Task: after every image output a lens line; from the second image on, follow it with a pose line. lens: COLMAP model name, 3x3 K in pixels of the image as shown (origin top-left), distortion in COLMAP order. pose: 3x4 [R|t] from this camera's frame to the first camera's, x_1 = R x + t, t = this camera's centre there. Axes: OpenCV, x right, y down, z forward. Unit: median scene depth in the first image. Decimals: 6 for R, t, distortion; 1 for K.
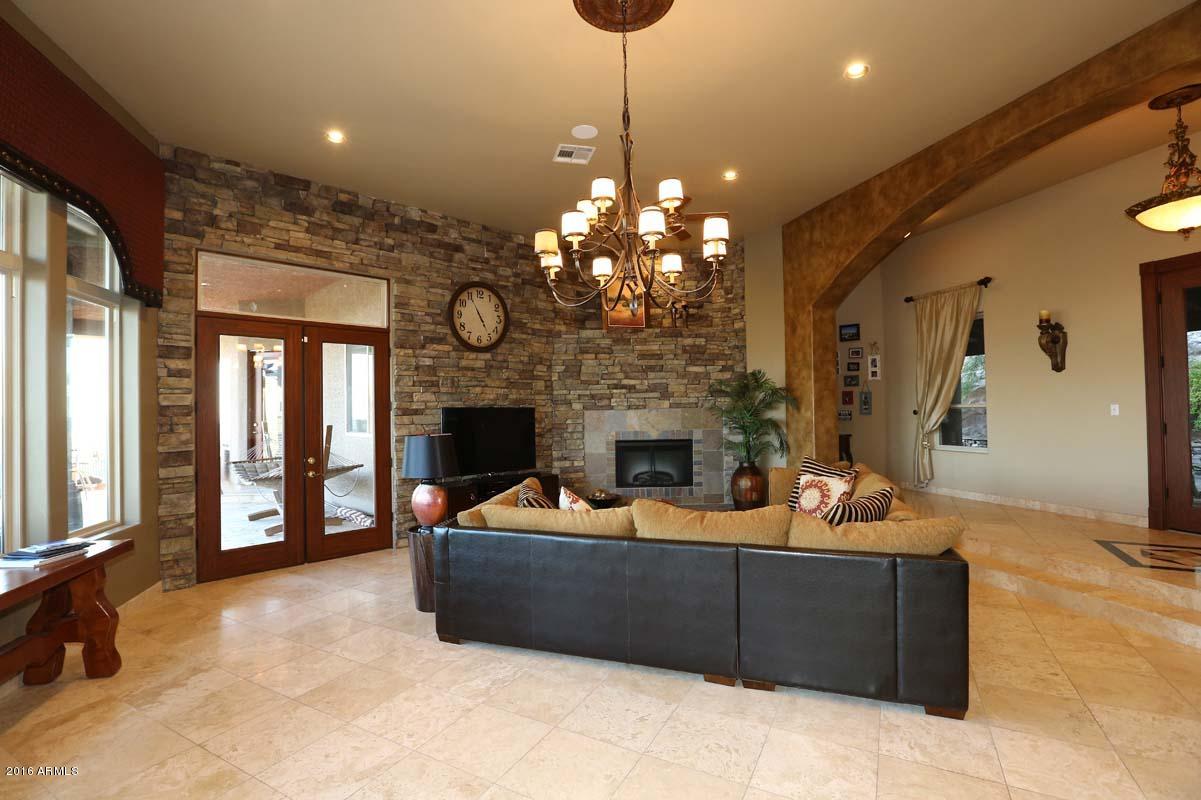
lens RADIAL K [[551.3, 0, 588.9], [0, 551.3, 398.9], [0, 0, 1]] dist [-0.033999, 0.008392]
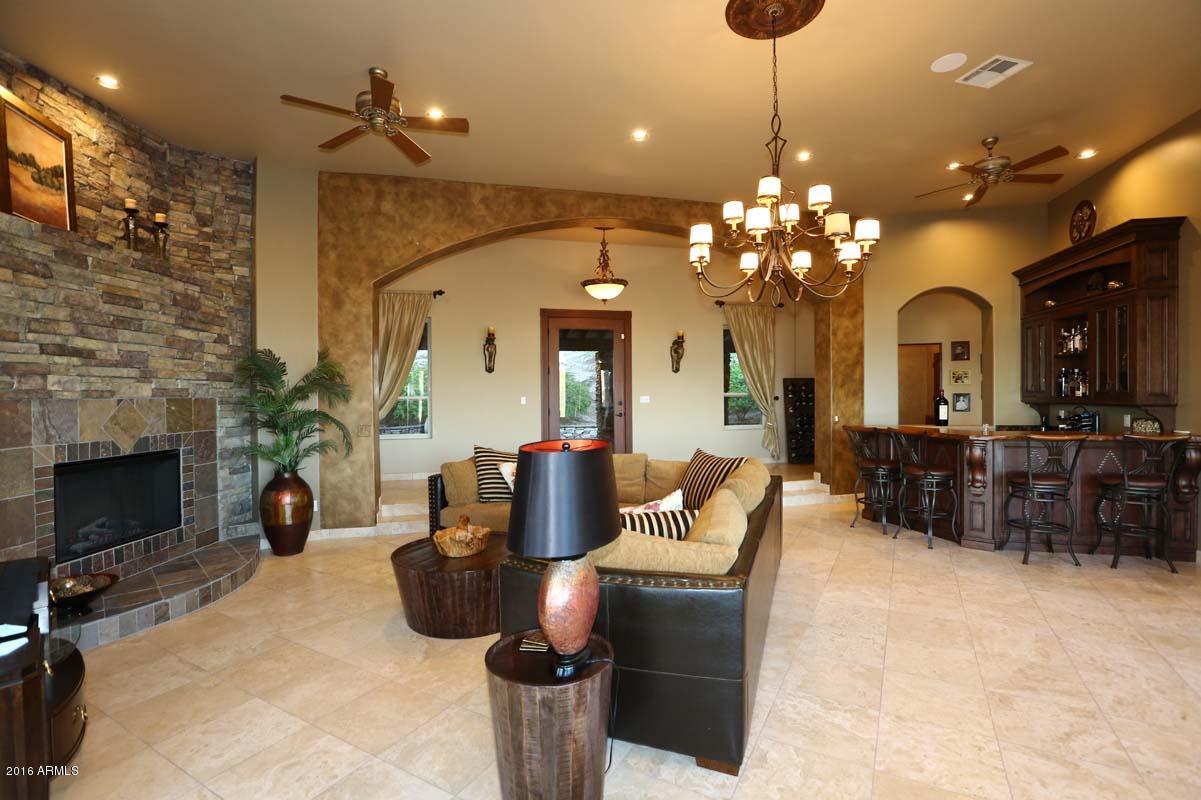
lens RADIAL K [[551.3, 0, 601.5], [0, 551.3, 400.4], [0, 0, 1]] dist [-0.033999, 0.008392]
pose [[0.018945, 0.005255, 0.999807, -0.436225], [-0.010195, 0.999935, -0.005062, 0.019707], [-0.999769, -0.010097, 0.018997, 0.571896]]
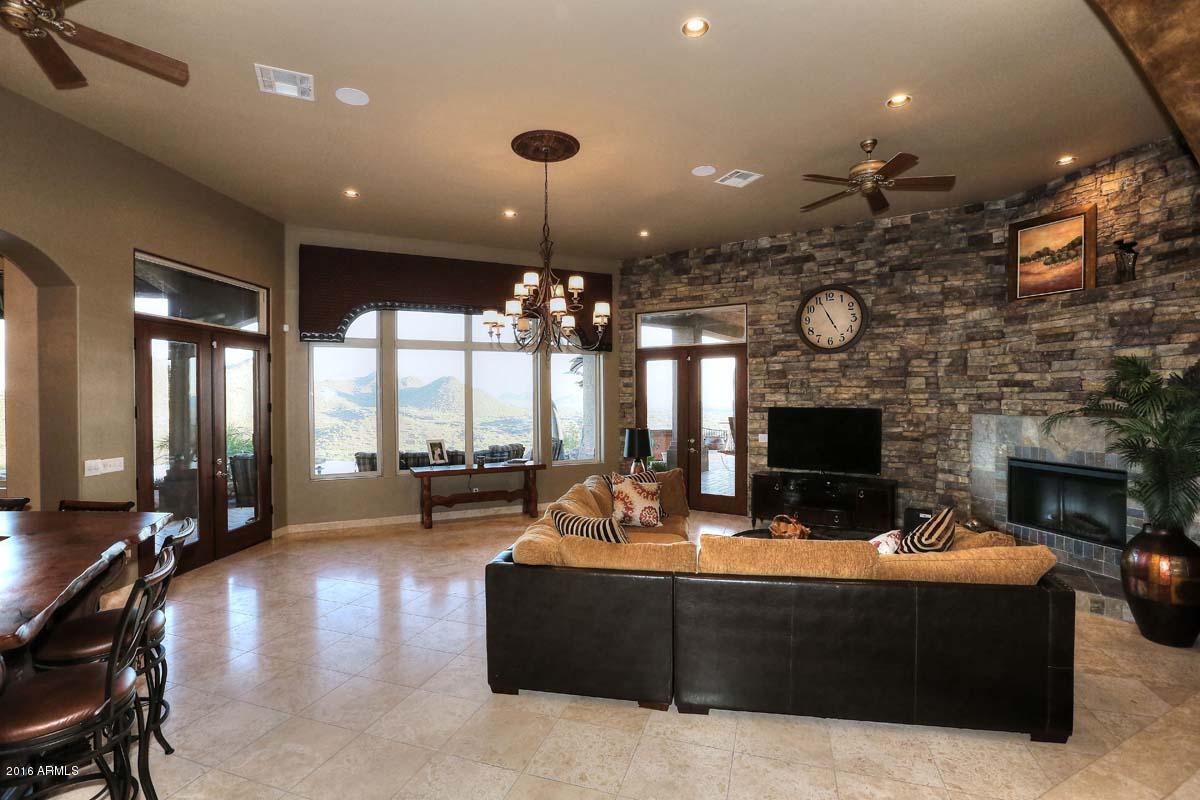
lens RADIAL K [[550.9, 0, 600.9], [0, 550.9, 405.2], [0, 0, 1]] dist [-0.033999, 0.008392]
pose [[0.200942, 0.031031, -0.979111, 0.696613], [0.019217, 0.999181, 0.035611, -0.031767], [0.979415, -0.025972, 0.200182, 0.361203]]
